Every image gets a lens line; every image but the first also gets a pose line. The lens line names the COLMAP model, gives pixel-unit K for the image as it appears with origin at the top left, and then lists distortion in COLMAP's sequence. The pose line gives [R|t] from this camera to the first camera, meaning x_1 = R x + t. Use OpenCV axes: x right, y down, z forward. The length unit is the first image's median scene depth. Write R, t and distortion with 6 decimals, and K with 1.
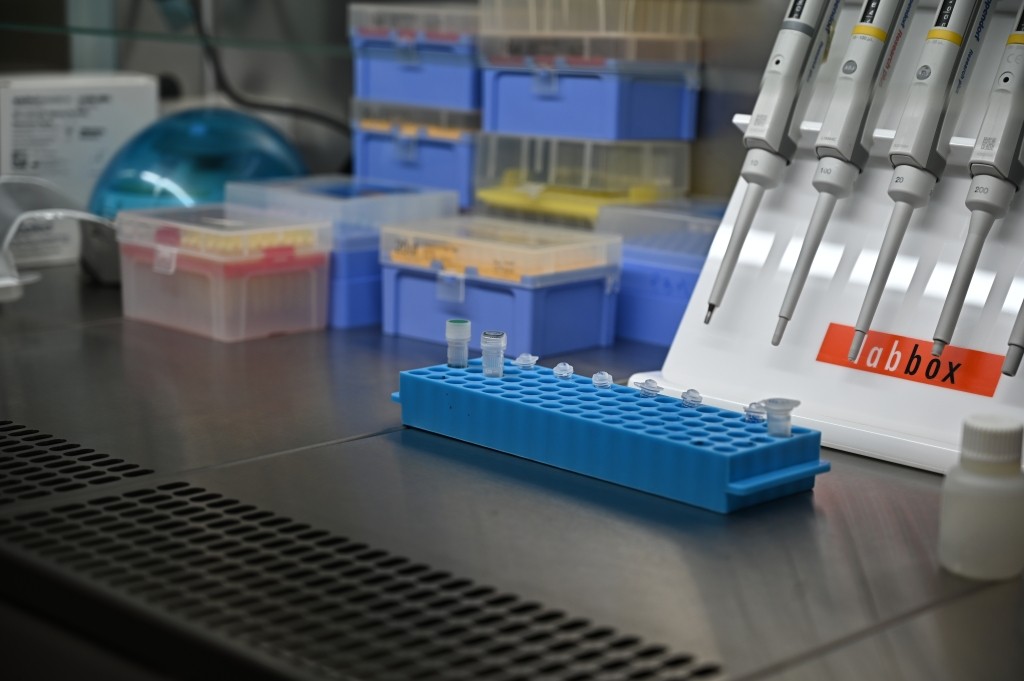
lens RADIAL K [[1935.8, 0, 488.2], [0, 1935.8, 341.1], [0, 0, 1]] dist [-0.023833, -0.087666]
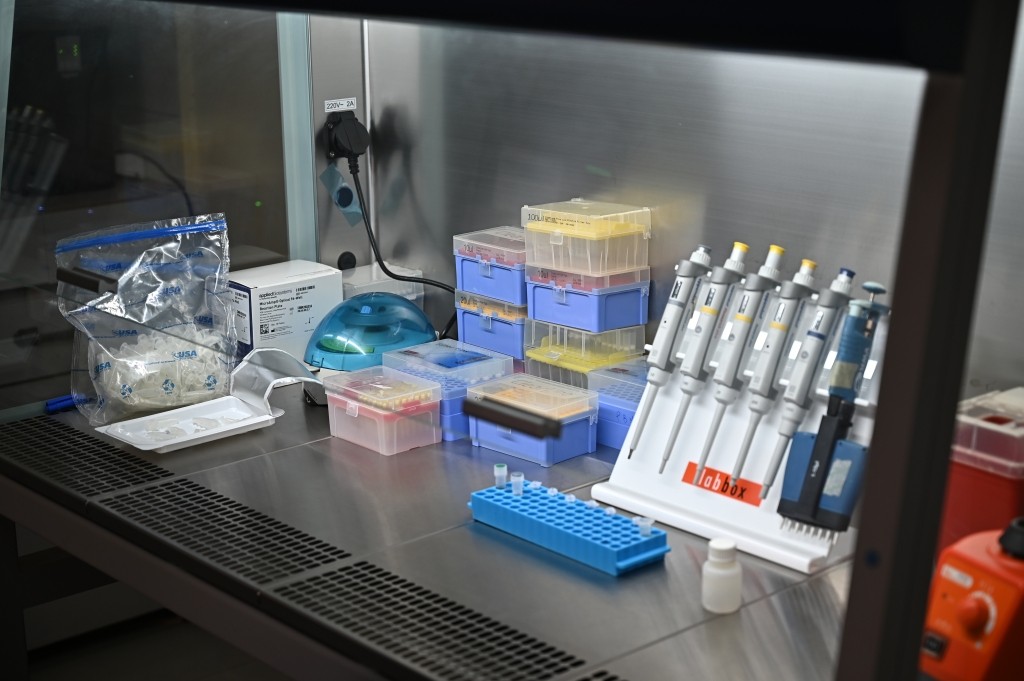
lens RADIAL K [[1779.5, 0, 512.0], [0, 1779.5, 340.5], [0, 0, 1]] dist [0.008906, 0.025298]
pose [[0.996581, -0.029598, -0.077136, 0.119940], [0.034828, 0.997121, 0.067359, -0.221389], [0.074920, -0.069815, 0.994743, -0.684522]]
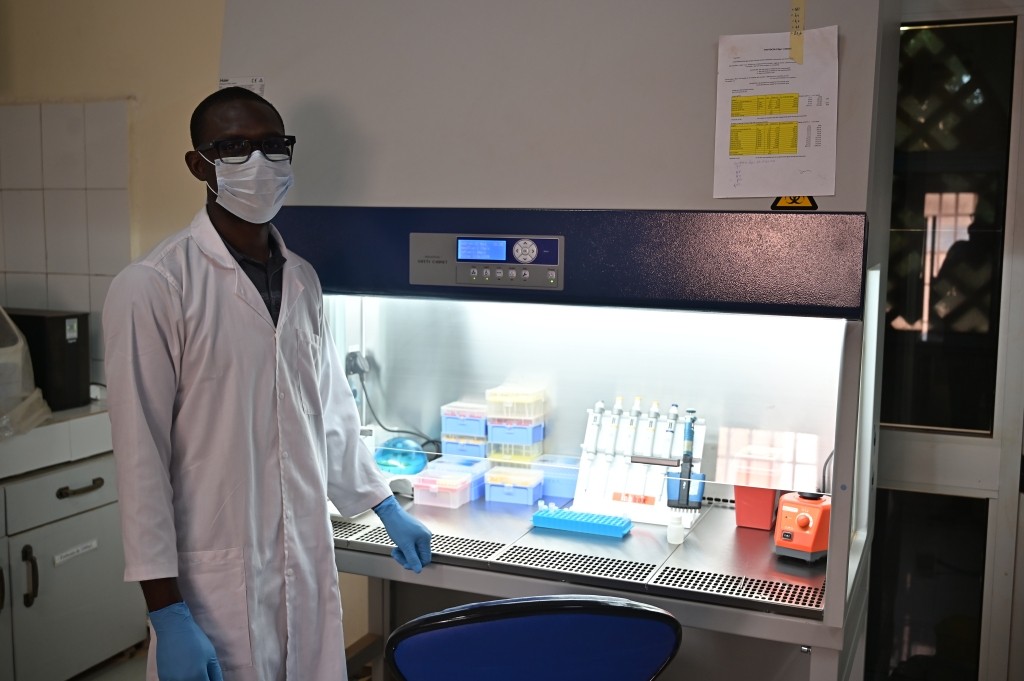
lens RADIAL K [[1064.7, 0, 512.0], [0, 1064.7, 340.5], [0, 0, 1]] dist [-0.011851, -0.004299]
pose [[0.921871, -0.062622, 0.382403, -0.836195], [0.088691, 0.994757, -0.050910, -0.219678], [-0.377210, 0.080848, 0.922592, -1.069589]]
